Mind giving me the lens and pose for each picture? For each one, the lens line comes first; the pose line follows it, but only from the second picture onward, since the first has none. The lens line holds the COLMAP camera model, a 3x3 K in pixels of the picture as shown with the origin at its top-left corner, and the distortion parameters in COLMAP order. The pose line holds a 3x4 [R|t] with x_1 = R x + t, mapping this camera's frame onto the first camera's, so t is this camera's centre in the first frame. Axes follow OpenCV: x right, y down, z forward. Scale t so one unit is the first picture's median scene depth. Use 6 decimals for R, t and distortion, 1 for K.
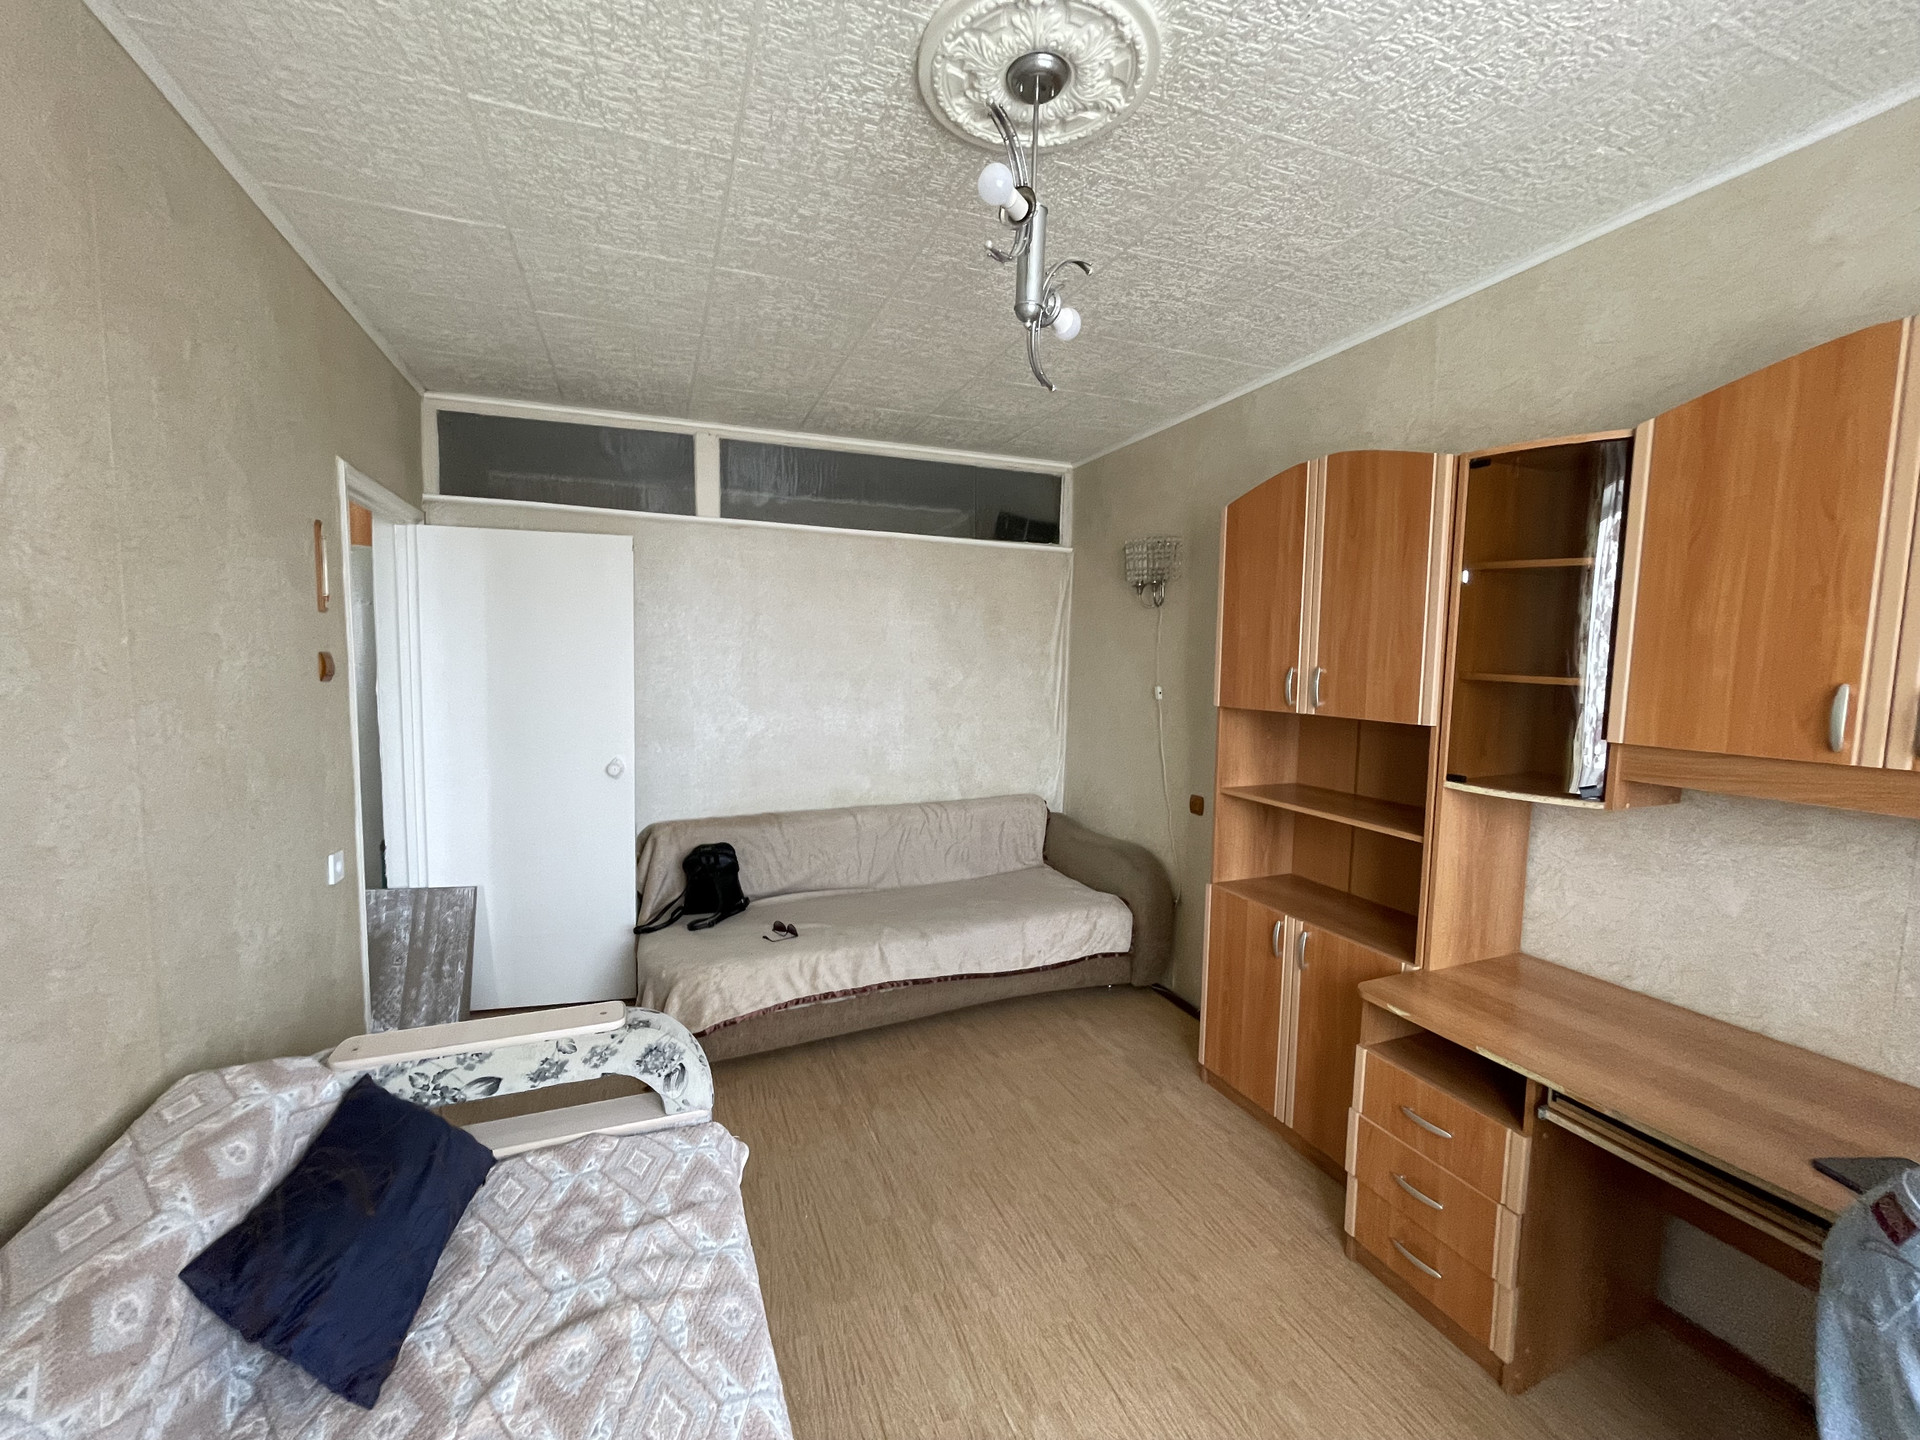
lens RADIAL K [[789.2, 0, 952.4], [0, 789.2, 723.9], [0, 0, 1]] dist [-0.000672, 0.000019]
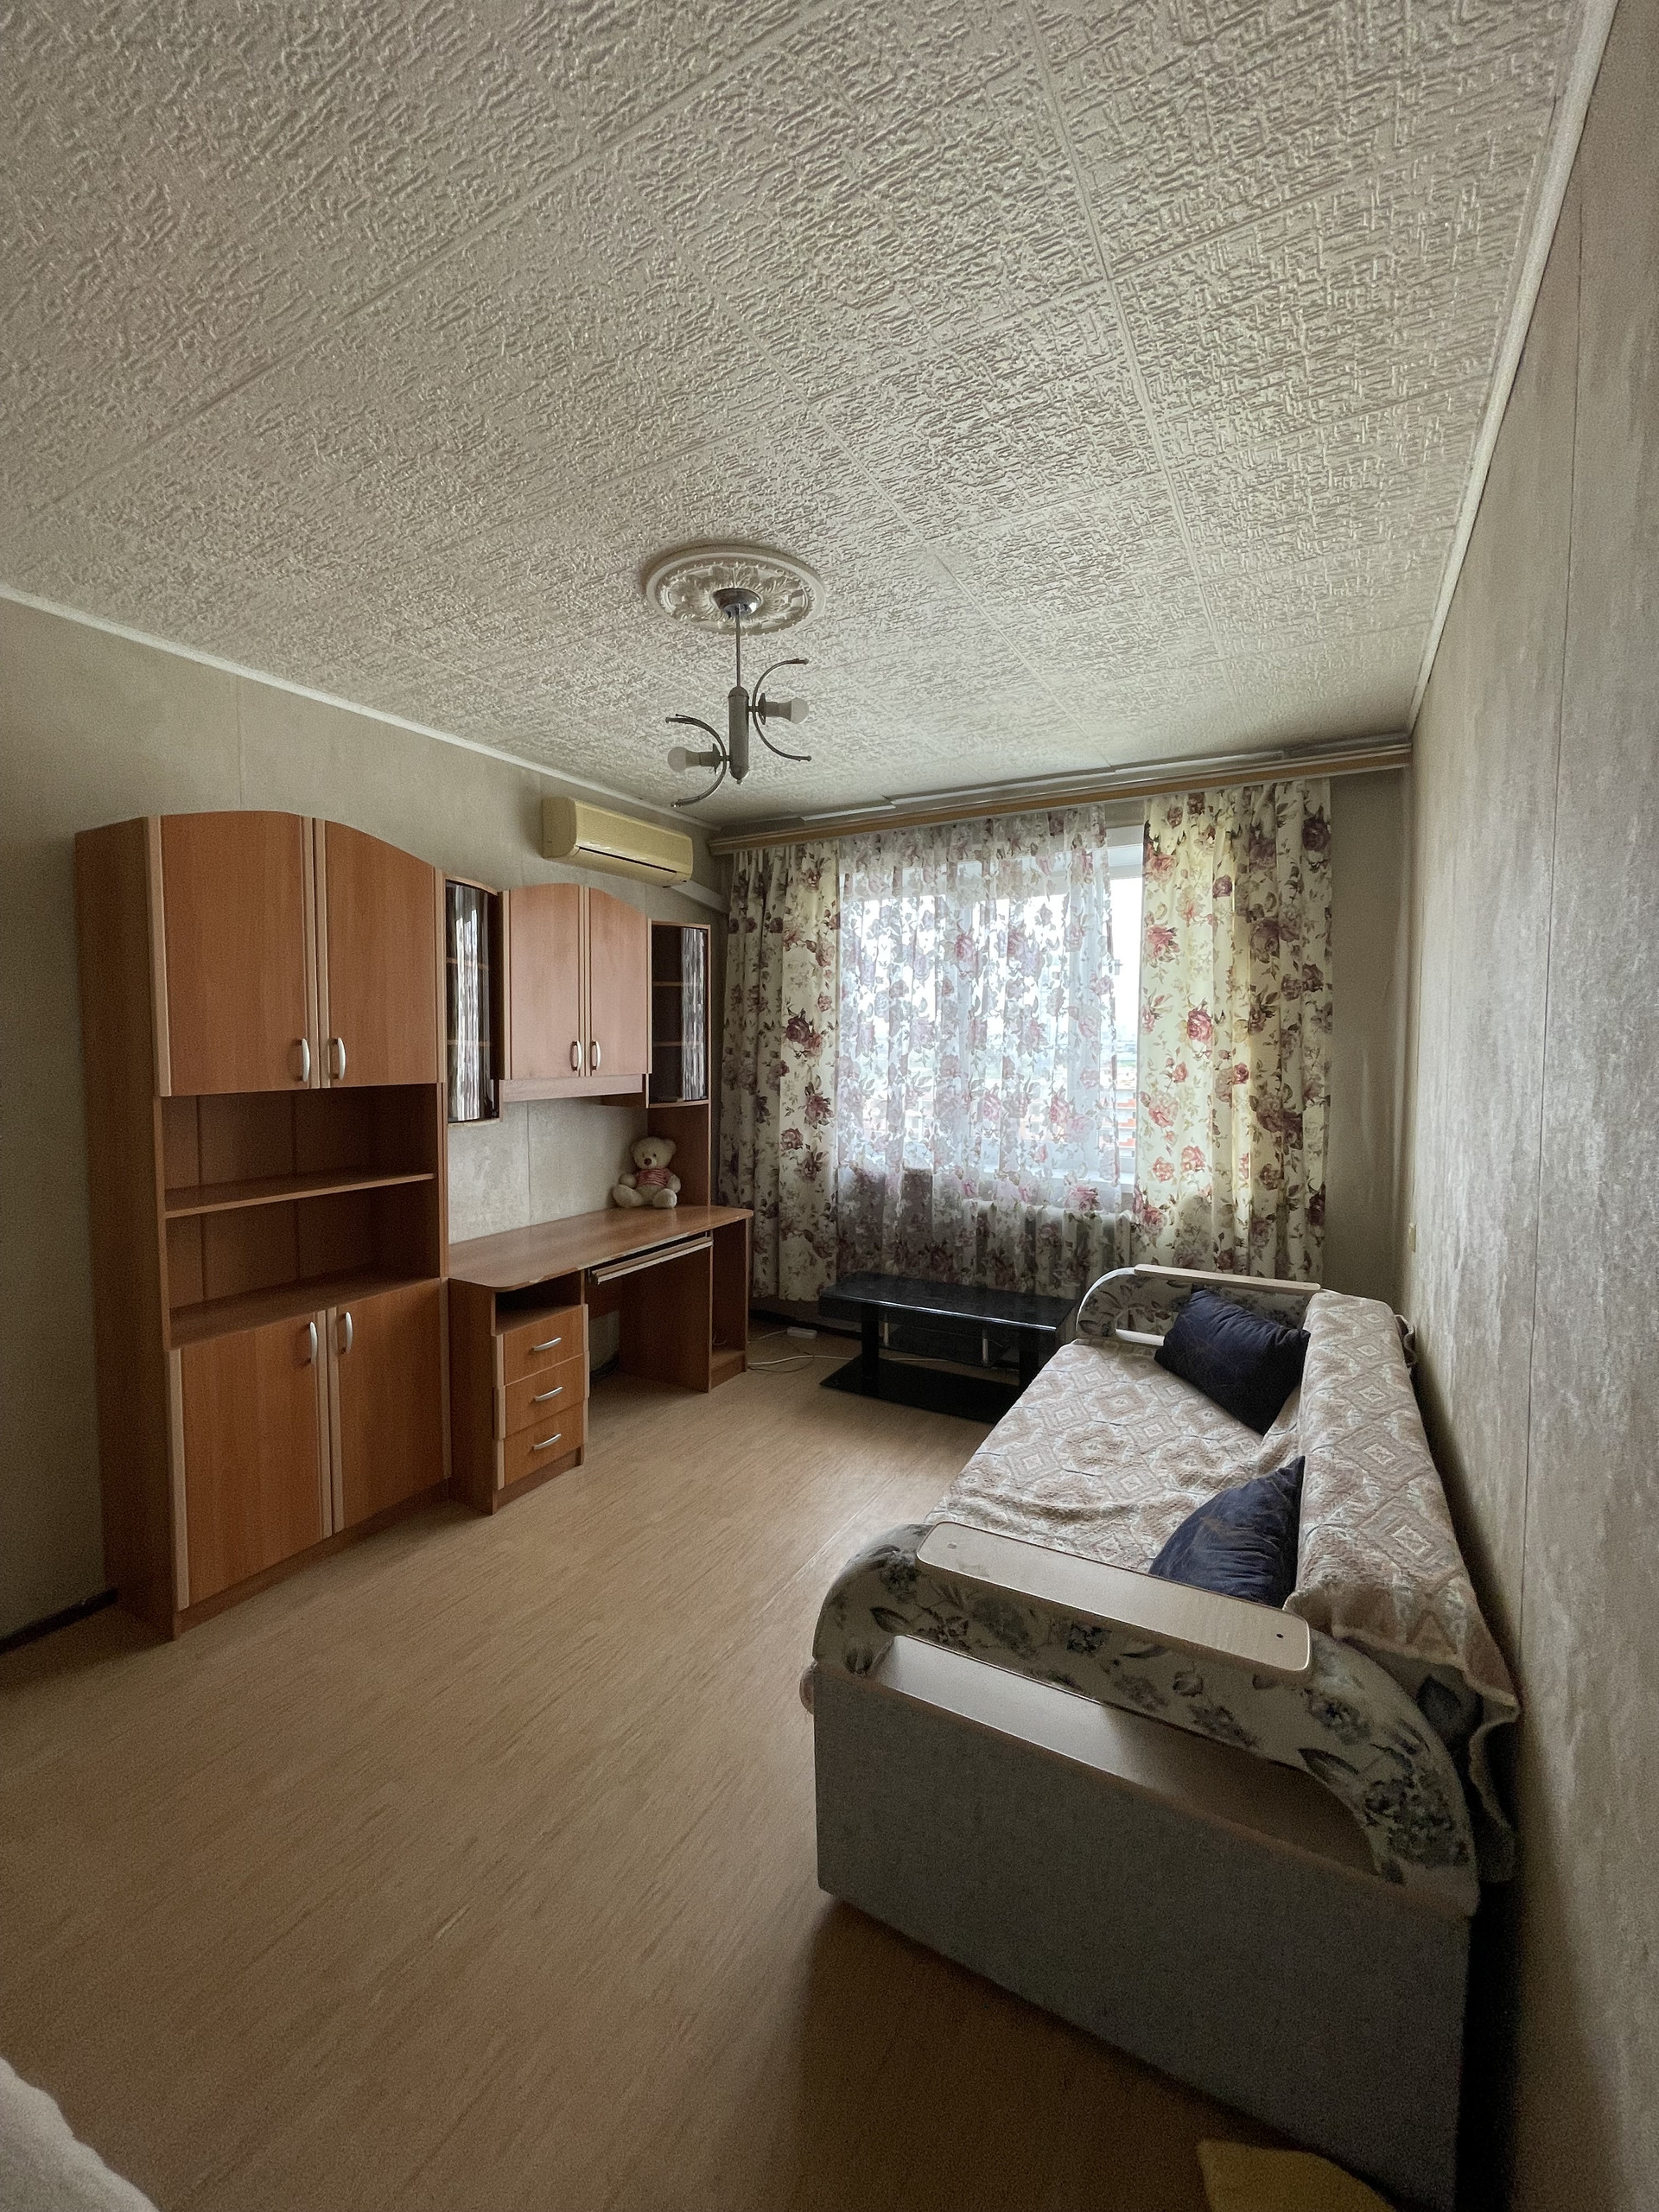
lens RADIAL K [[909.3, 0, 826.1], [0, 909.3, 1081.7], [0, 0, 1]] dist [-0.000672, 0.000019]
pose [[-0.633453, -0.067524, 0.770829, -0.840007], [0.047395, 0.990929, 0.125752, -0.141715], [-0.772328, 0.116191, -0.624507, 1.336854]]
